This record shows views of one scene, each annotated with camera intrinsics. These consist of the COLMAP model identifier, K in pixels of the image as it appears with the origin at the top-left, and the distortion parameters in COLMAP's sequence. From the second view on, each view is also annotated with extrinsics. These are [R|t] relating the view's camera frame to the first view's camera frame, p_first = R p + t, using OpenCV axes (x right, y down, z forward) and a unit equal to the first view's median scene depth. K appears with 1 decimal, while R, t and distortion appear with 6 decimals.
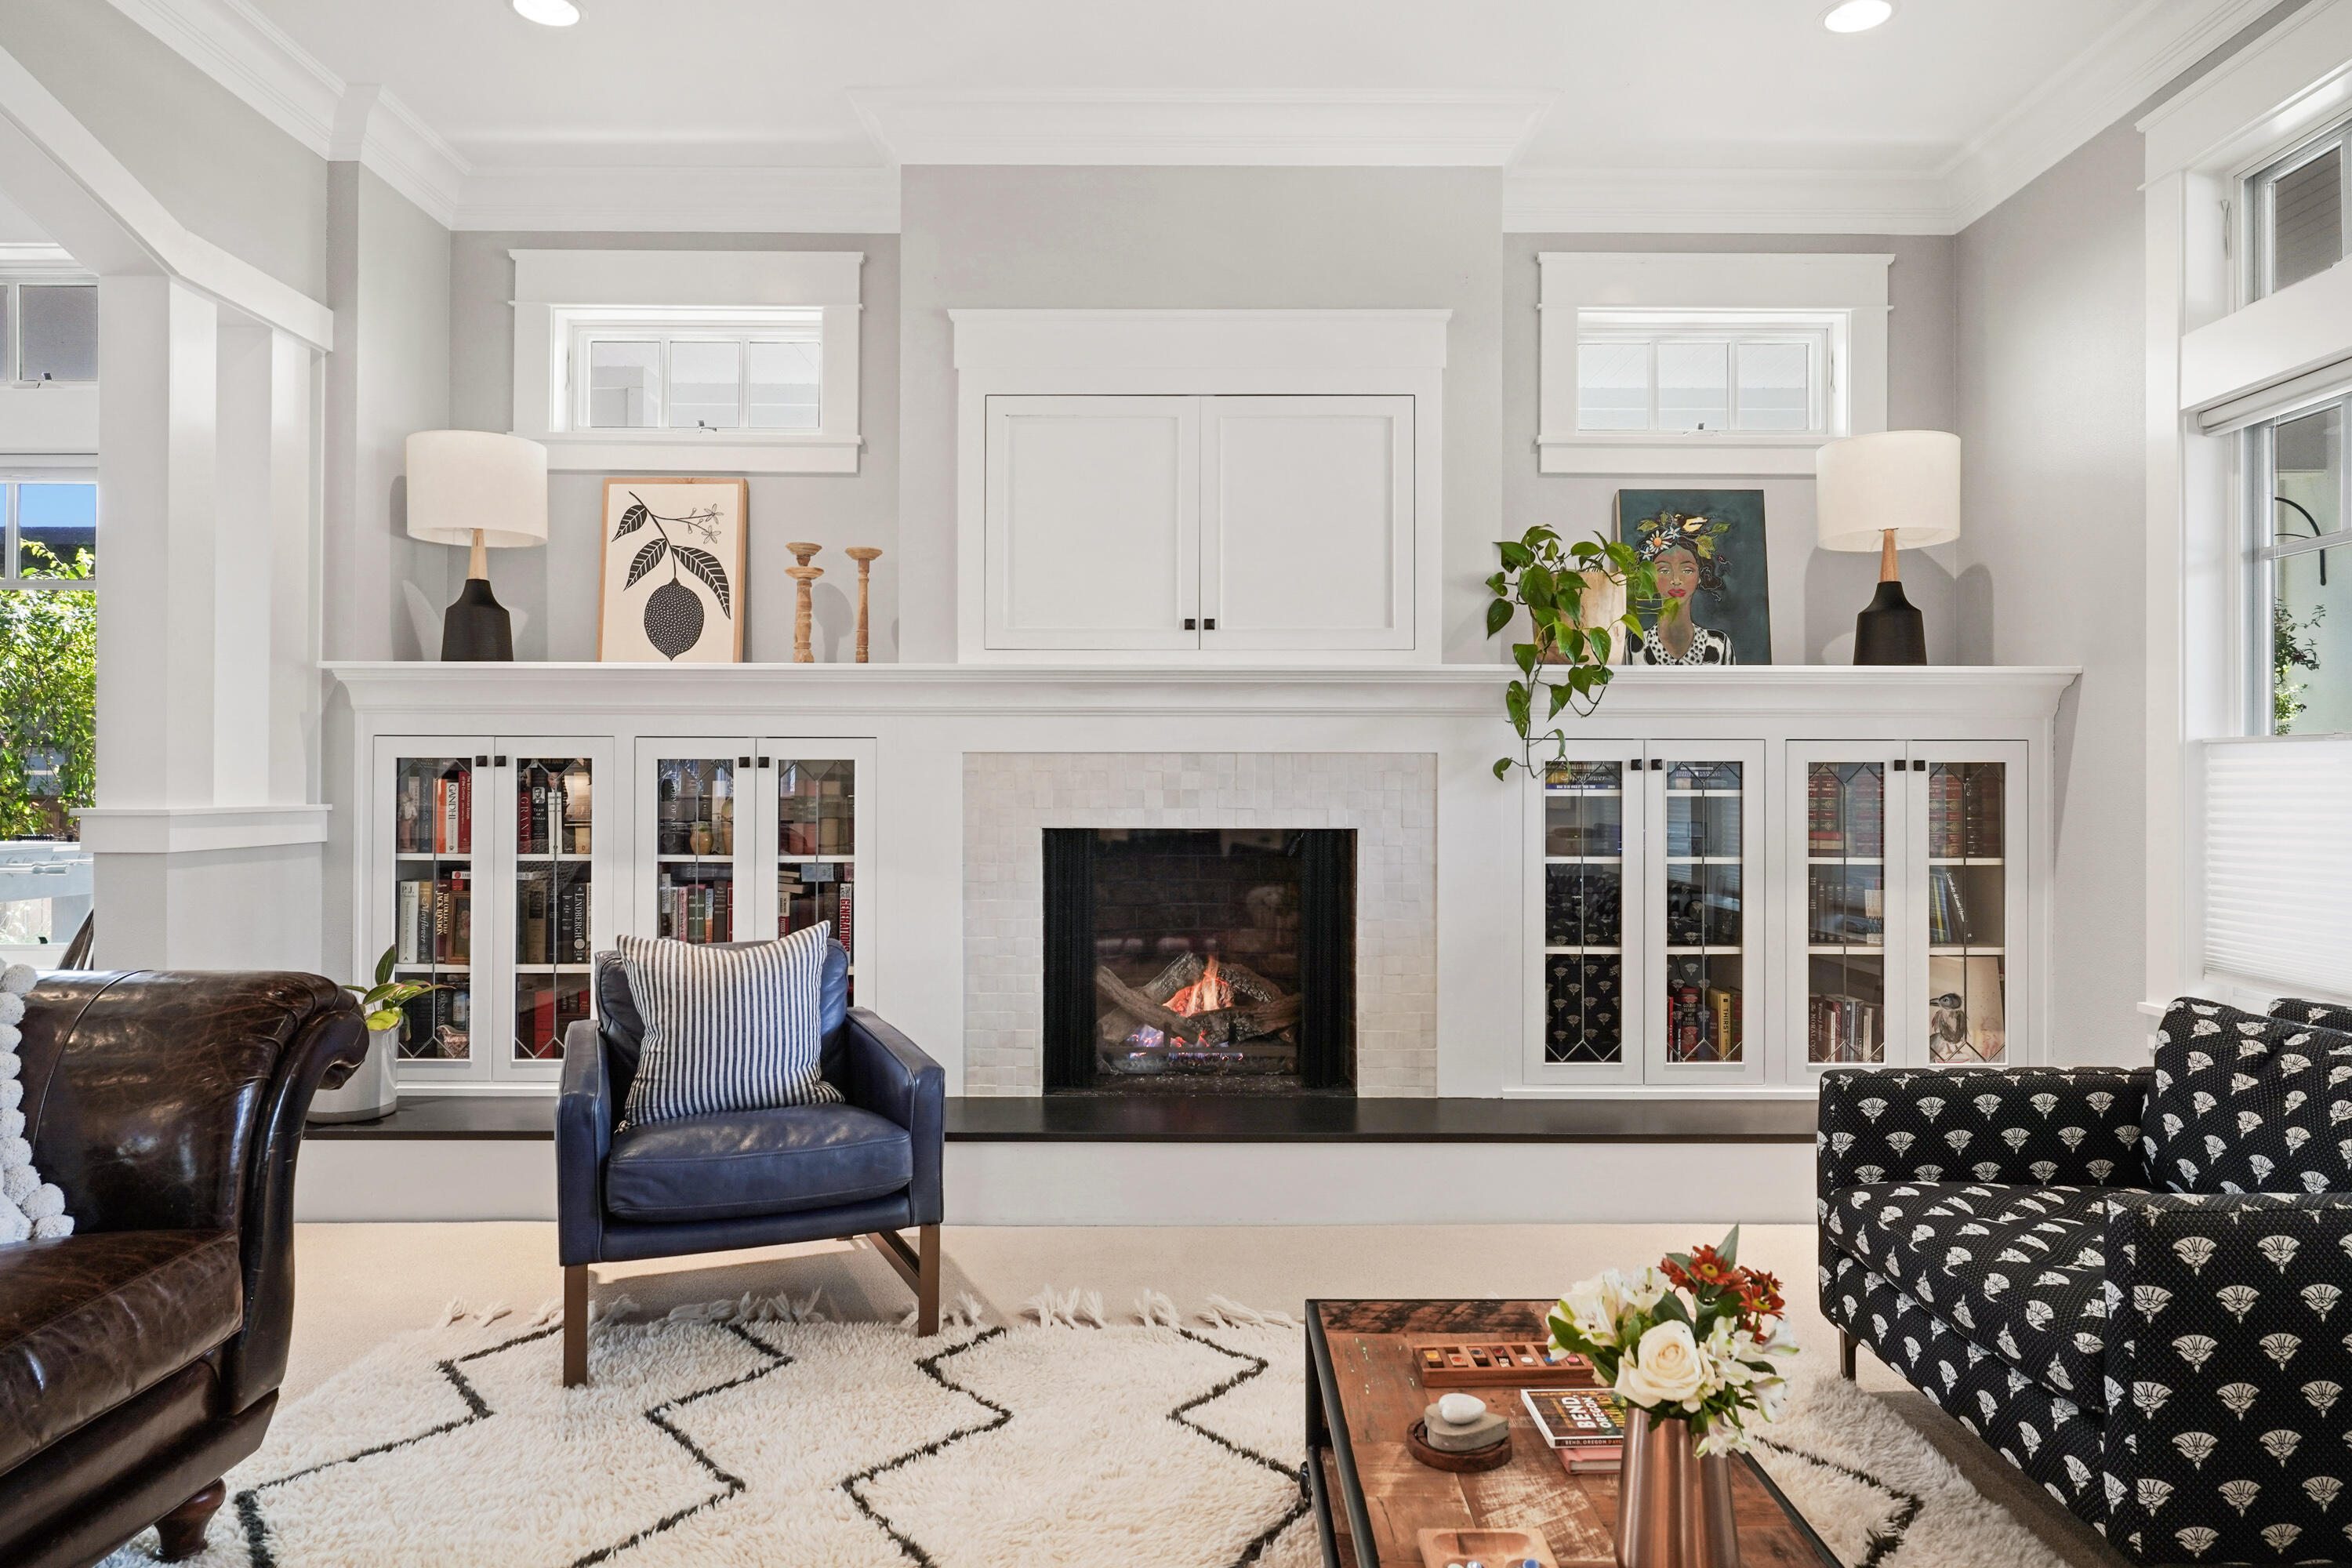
lens RADIAL K [[1466.0, 0, 1183.2], [0, 1466.0, 773.5], [0, 0, 1]] dist [-0.002996, 0.001794]
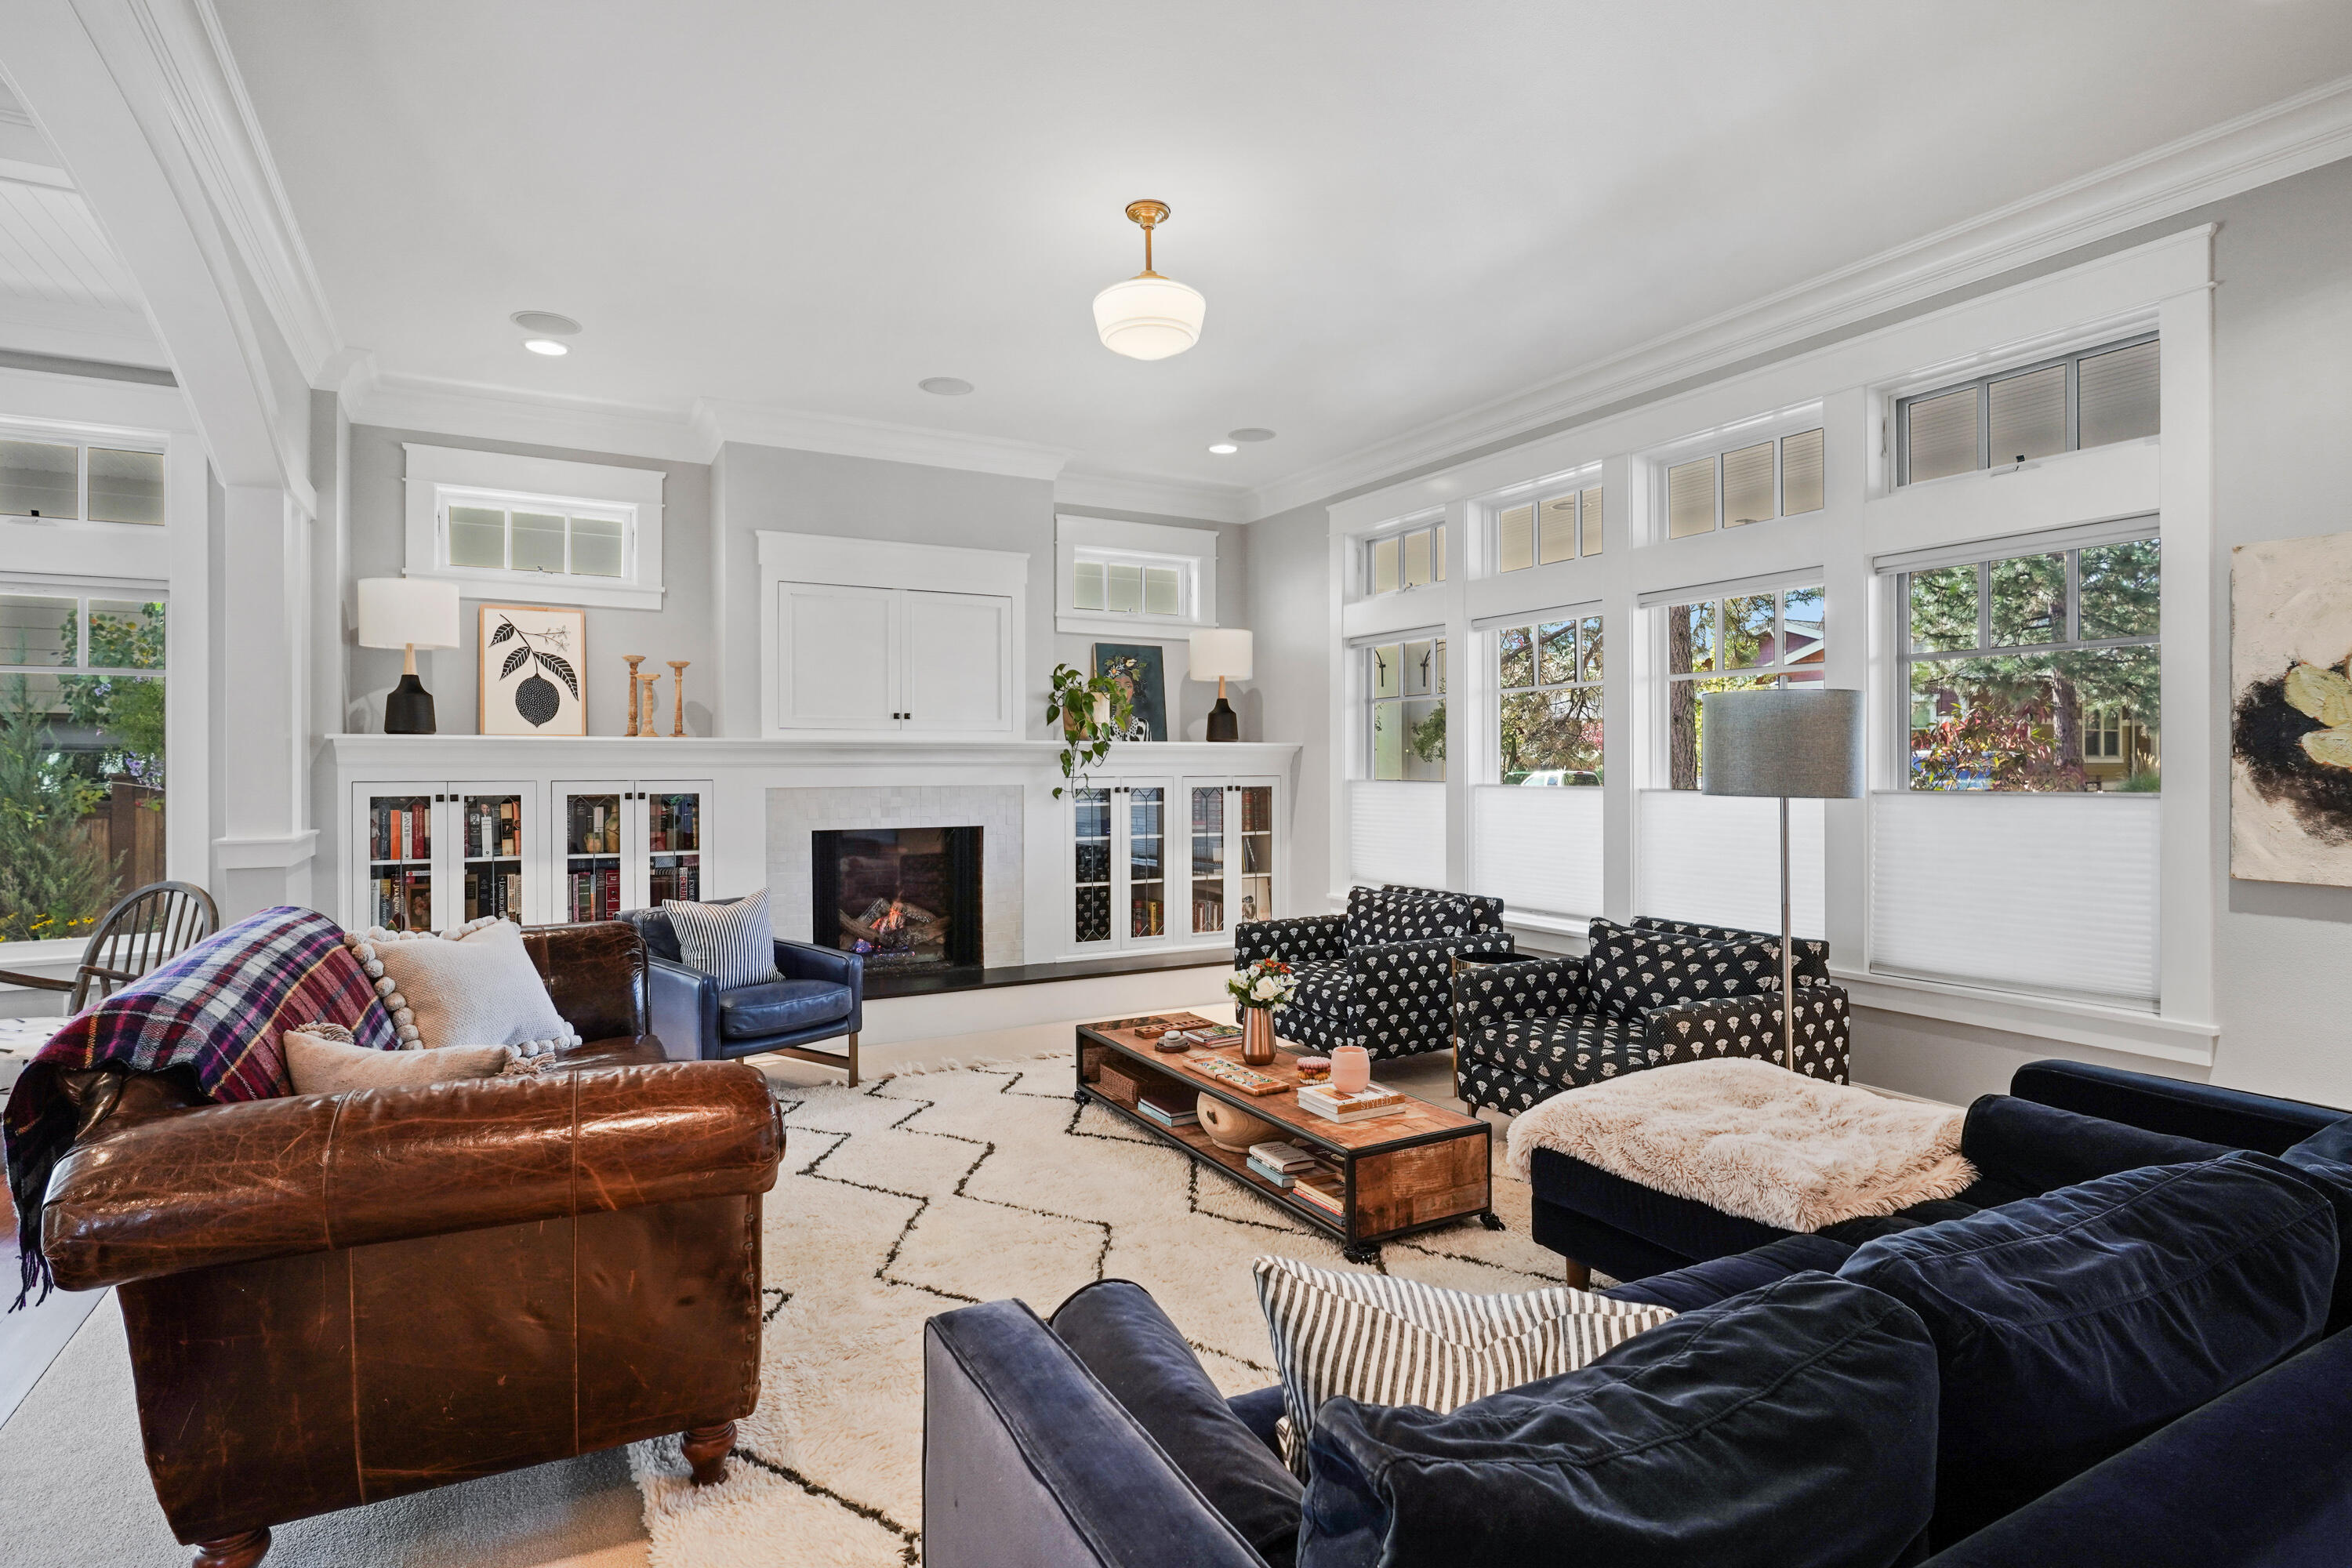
lens RADIAL K [[1205.7, 0, 1184.2], [0, 1205.7, 763.1], [0, 0, 1]] dist [-0.005094, 0.001214]
pose [[0.870860, -0.002883, 0.491523, -0.418170], [0.000153, 0.999984, 0.005594, -0.051894], [-0.491532, -0.004796, 0.870847, -0.473409]]
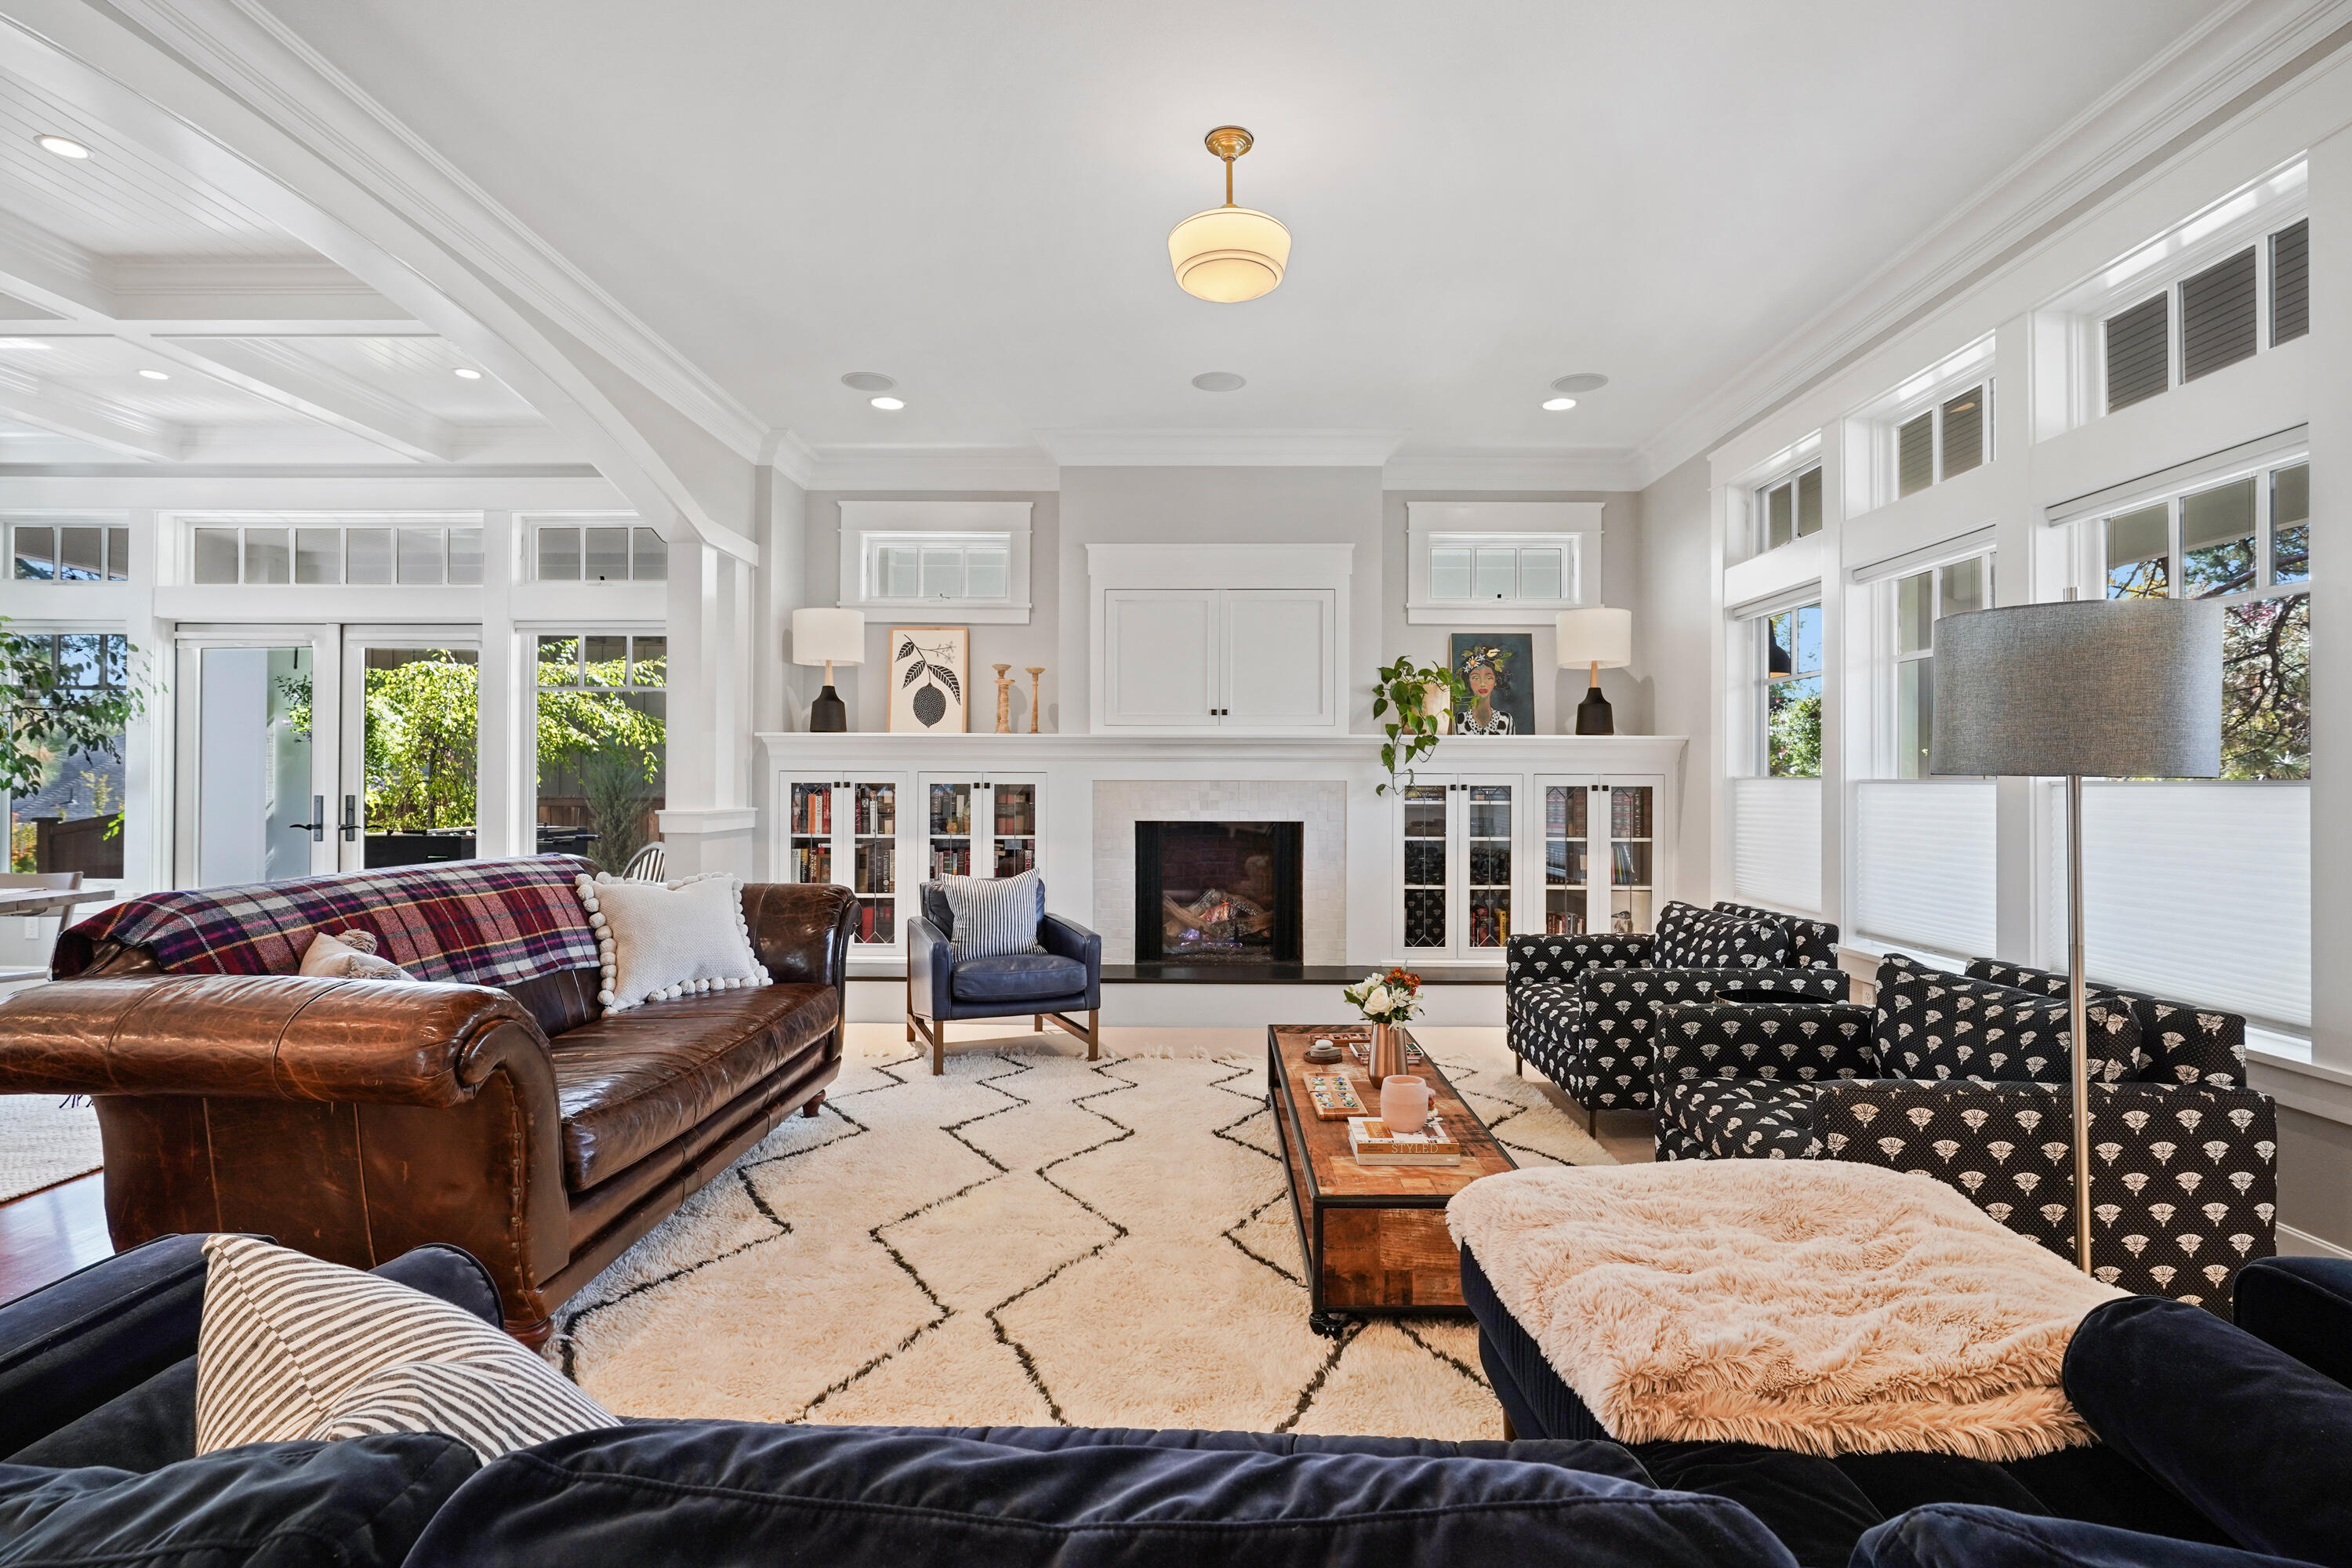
lens RADIAL K [[1145.3, 0, 1183.4], [0, 1145.3, 774.8], [0, 0, 1]] dist [-0.006704, 0.002216]
pose [[0.999926, 0.001335, -0.012085, -0.016705], [-0.001318, 0.999998, 0.001469, -0.023918], [0.012087, -0.001453, 0.999926, -0.461696]]
